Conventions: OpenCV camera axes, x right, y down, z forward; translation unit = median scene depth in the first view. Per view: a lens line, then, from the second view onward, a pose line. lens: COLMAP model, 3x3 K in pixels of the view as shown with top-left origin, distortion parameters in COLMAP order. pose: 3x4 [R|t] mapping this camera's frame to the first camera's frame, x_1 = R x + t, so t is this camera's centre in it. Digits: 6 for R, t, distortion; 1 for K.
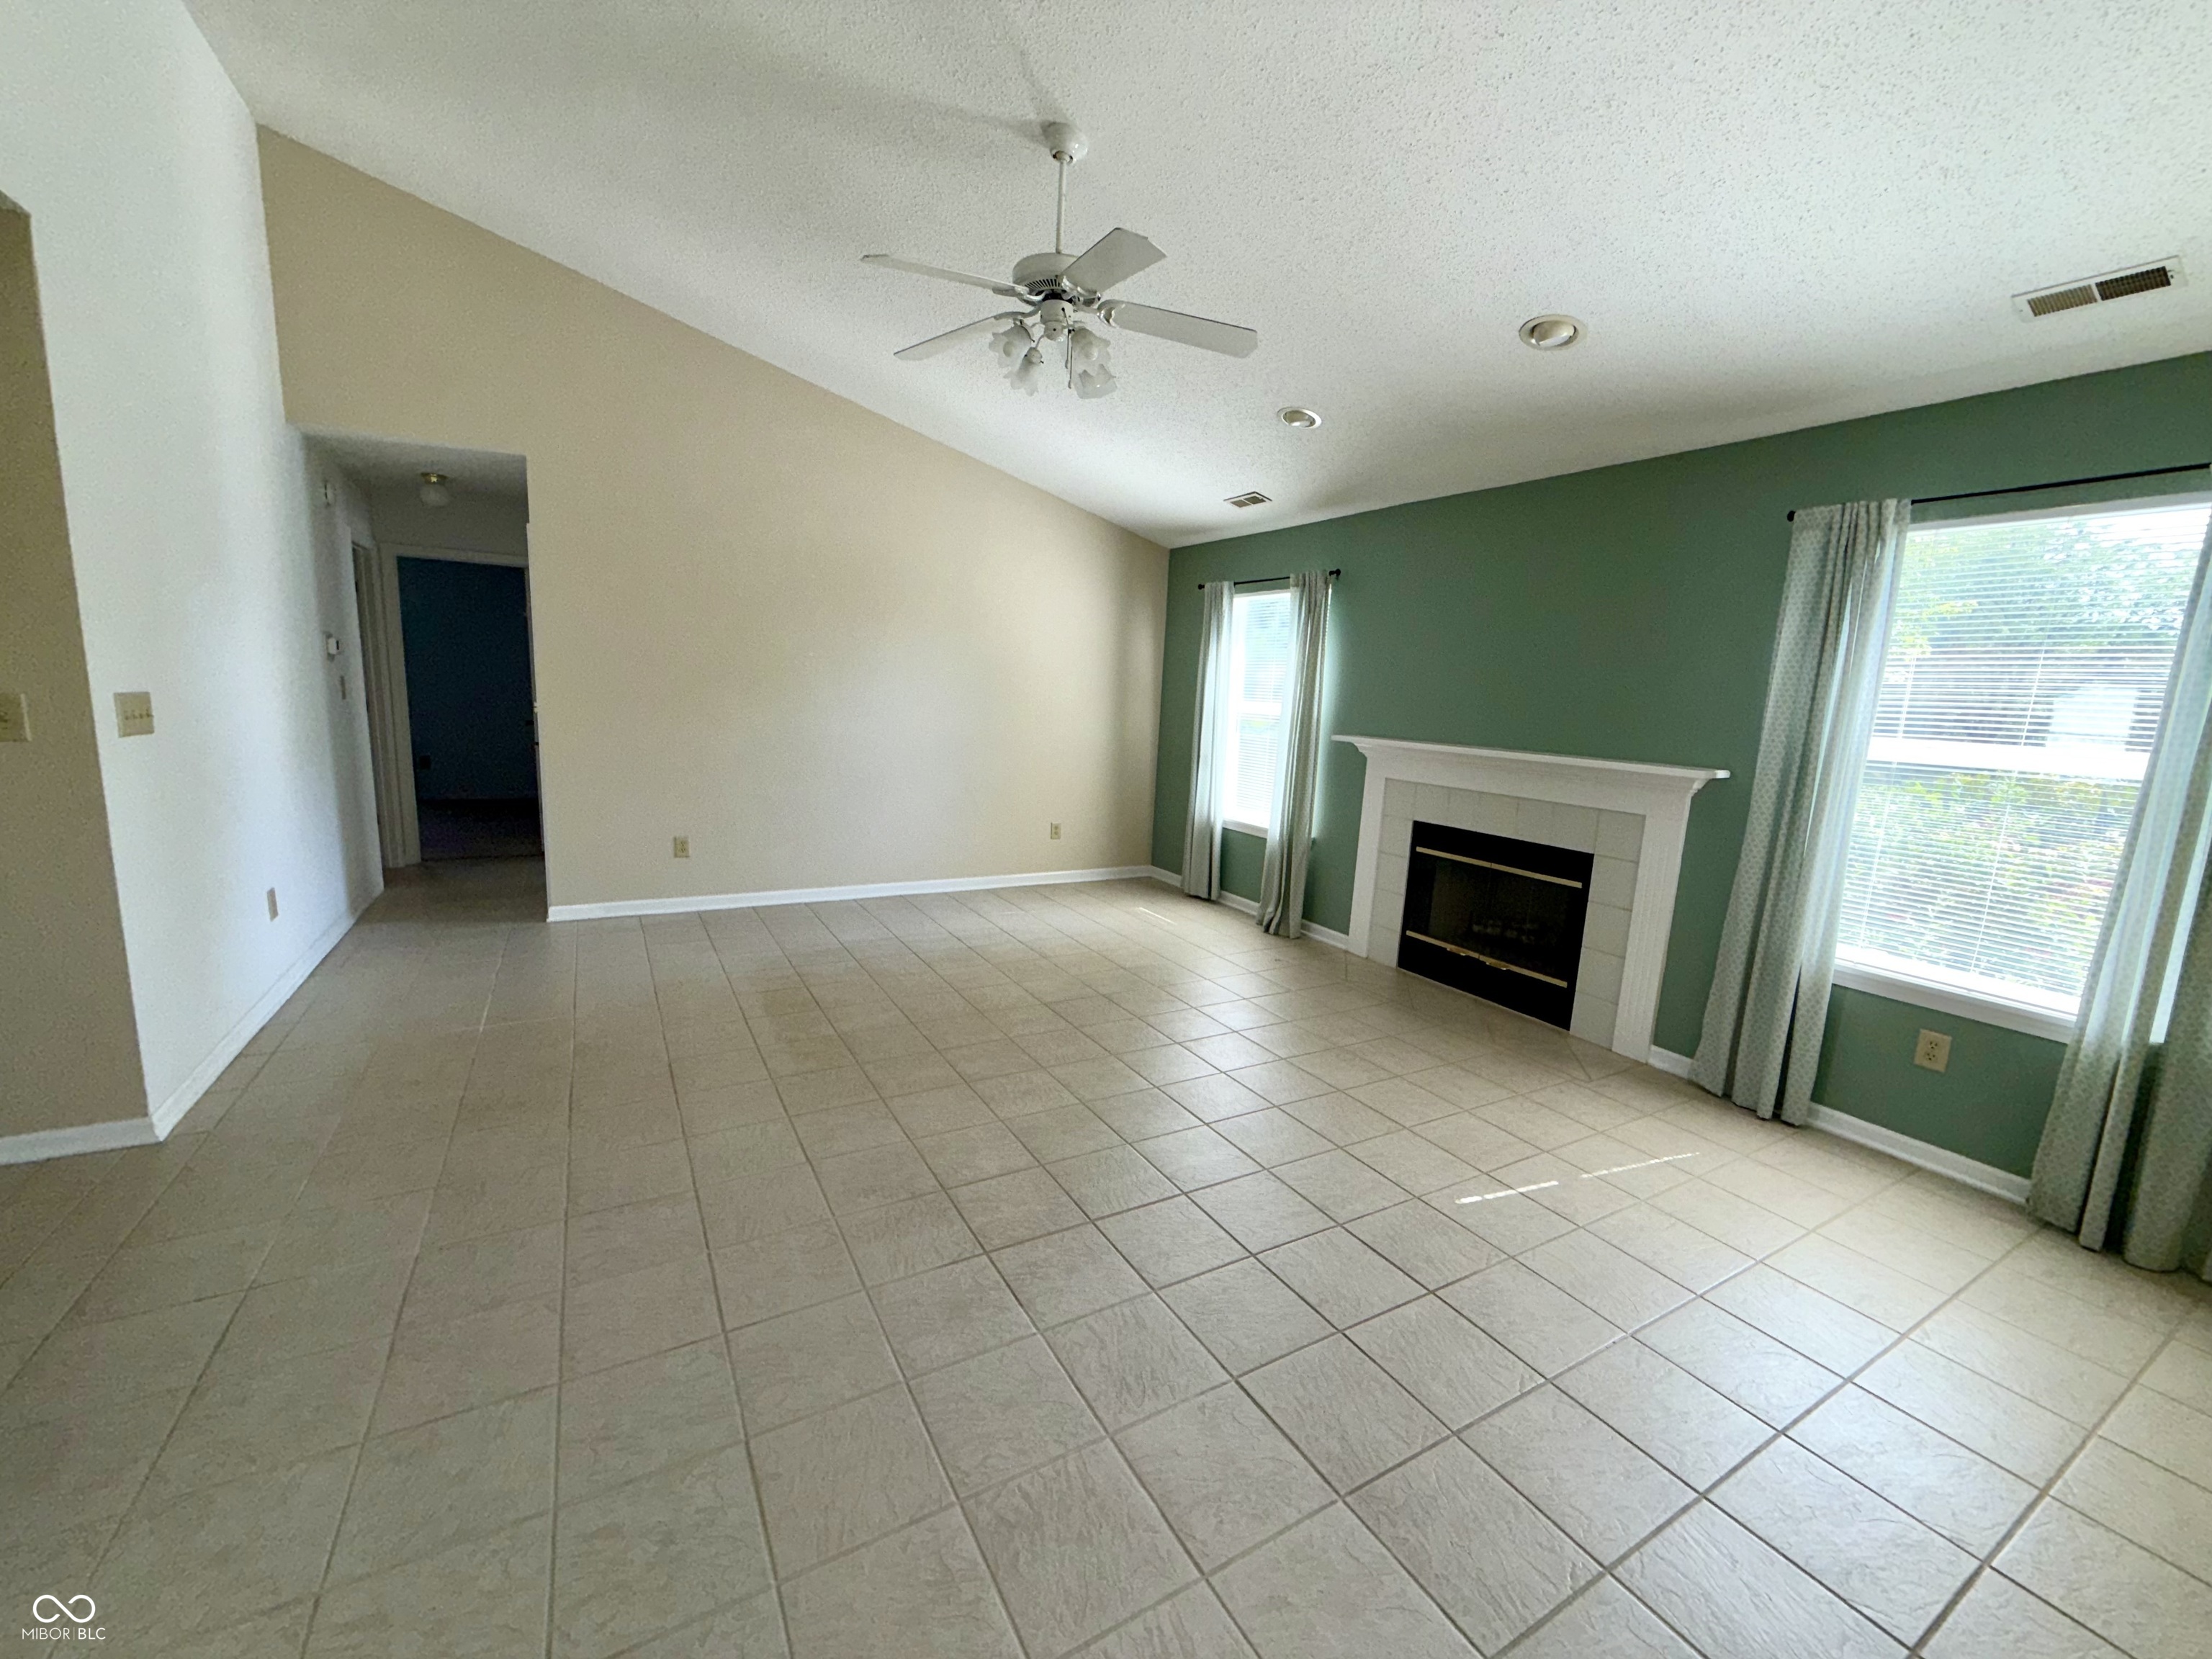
lens RADIAL K [[880.0, 0, 1098.6], [0, 880.0, 828.7], [0, 0, 1]] dist [0.001481, -0.000501]
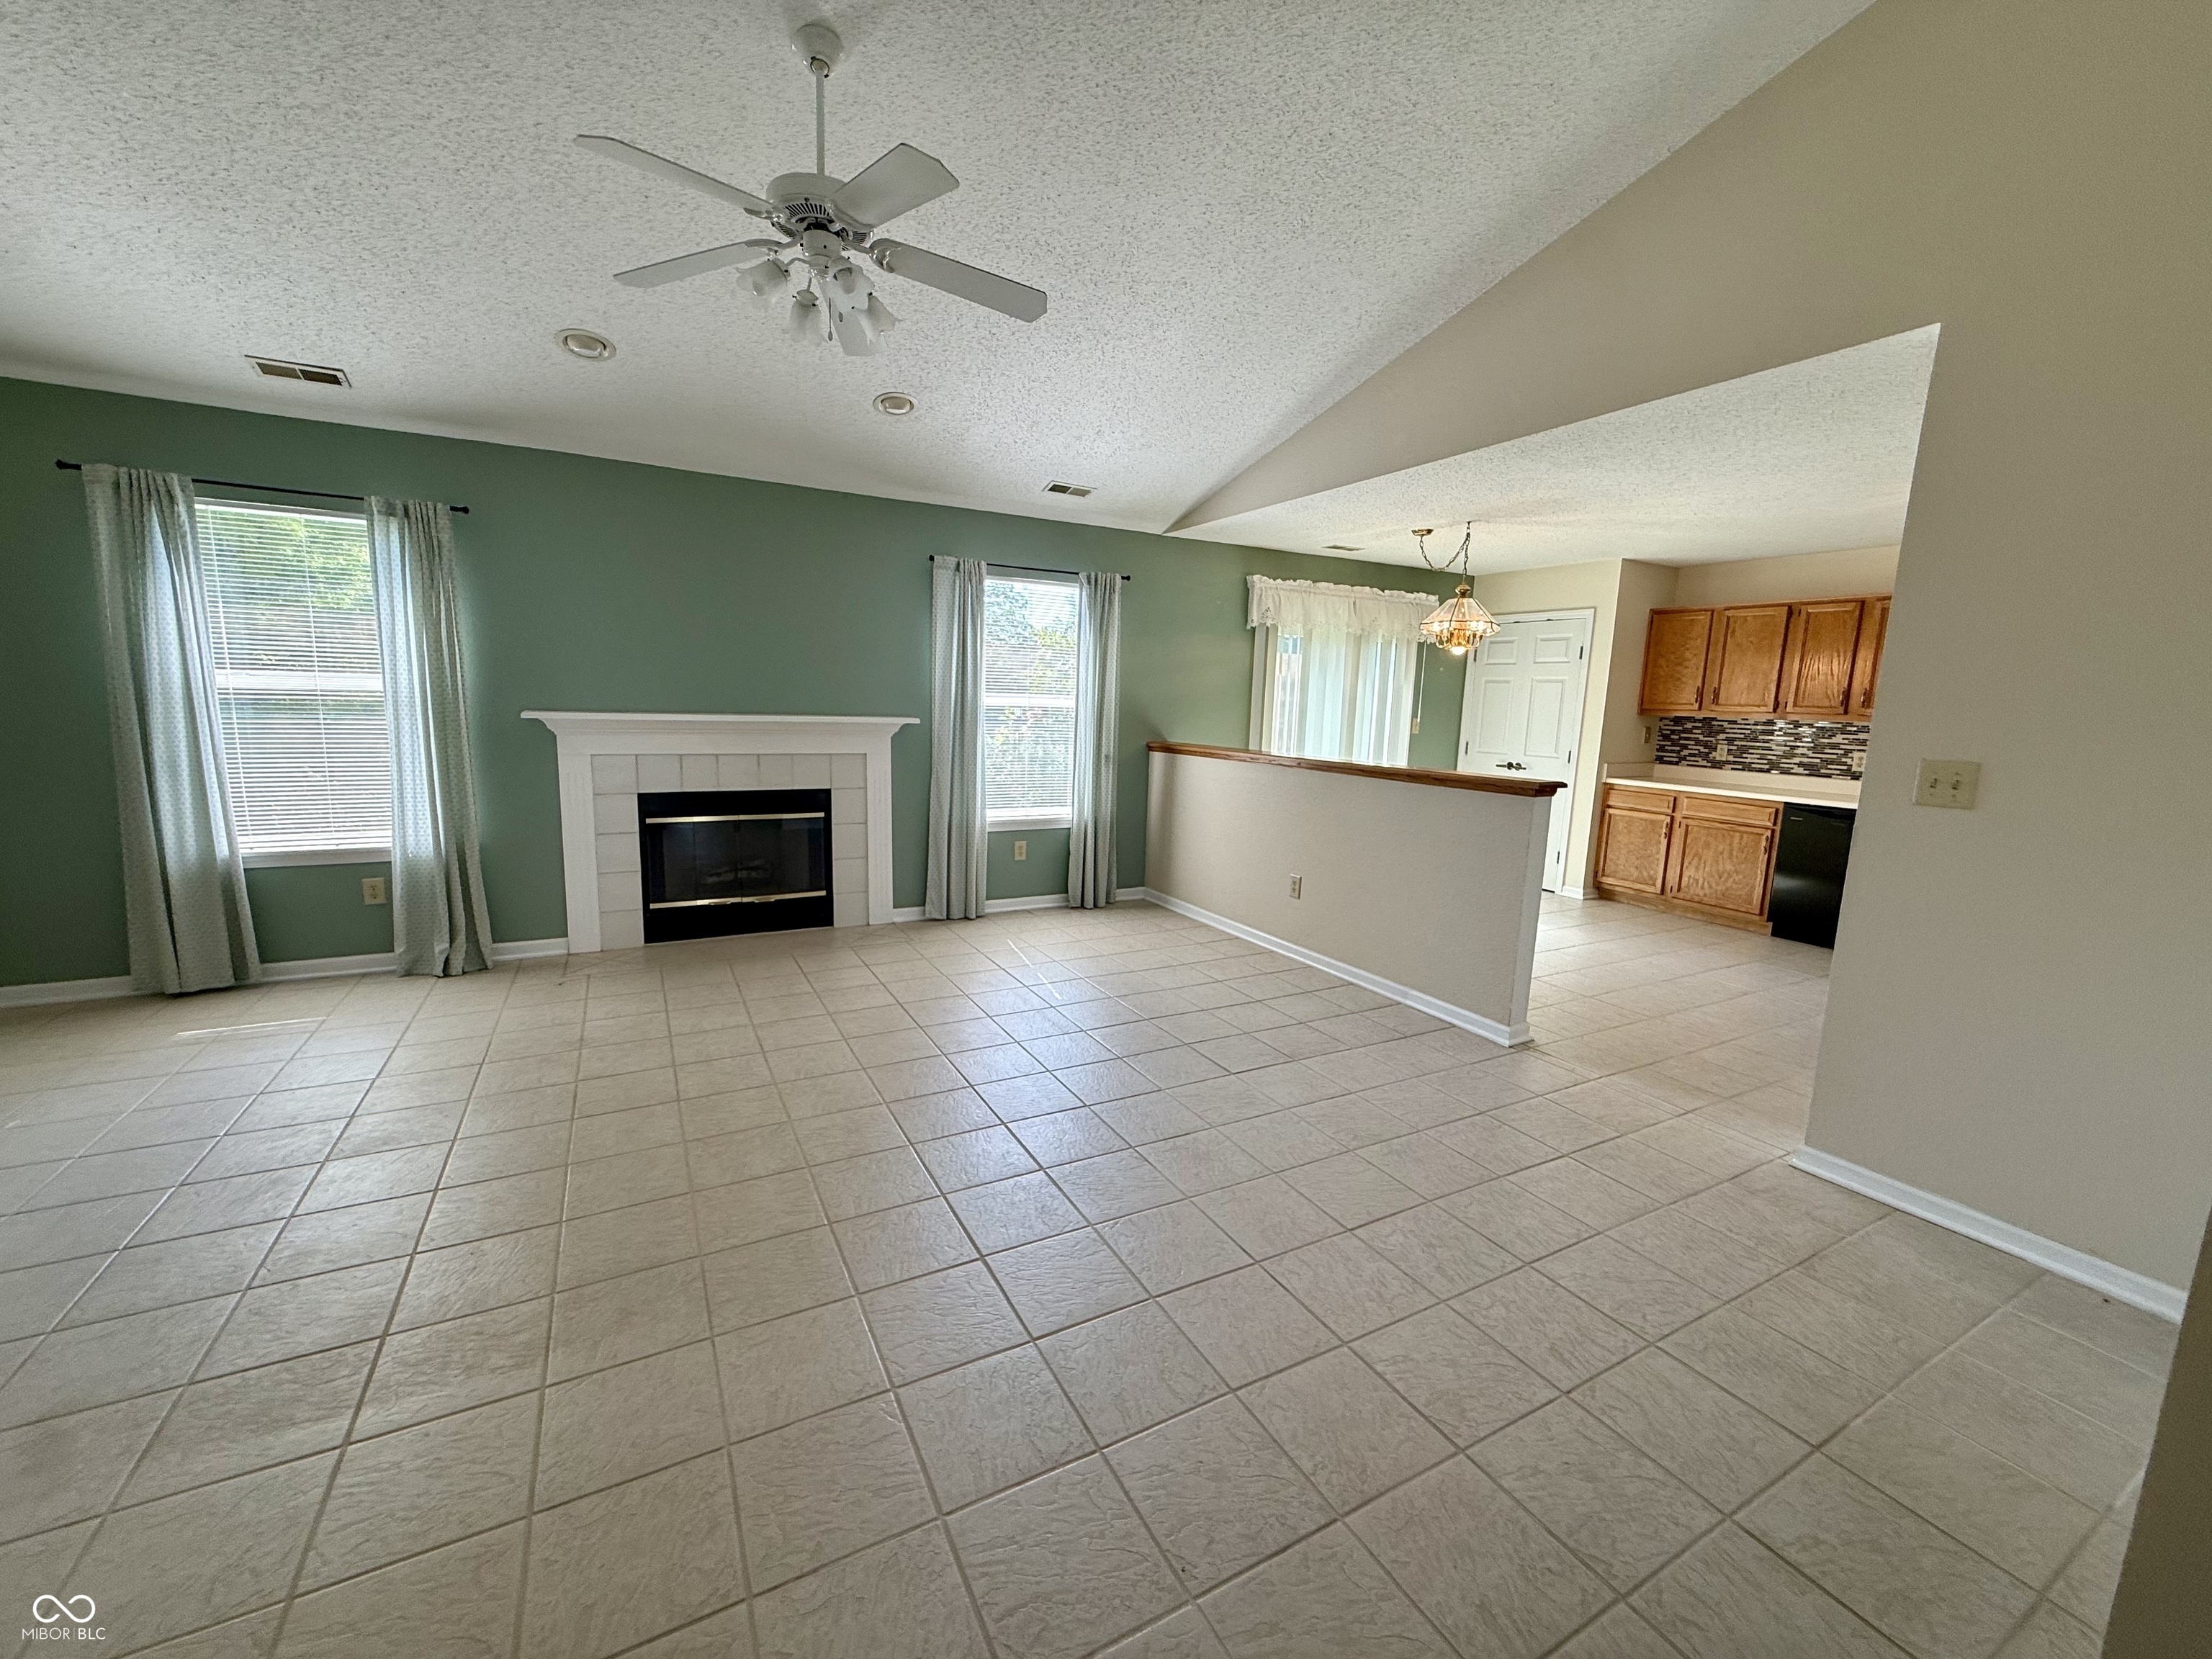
lens RADIAL K [[880.0, 0, 1099.8], [0, 880.0, 828.1], [0, 0, 1]] dist [0.001481, -0.000501]
pose [[0.023737, -0.194495, 0.980616, -0.719061], [0.127502, 0.973471, 0.189991, -0.110822], [-0.991554, 0.120520, 0.047905, 0.537830]]
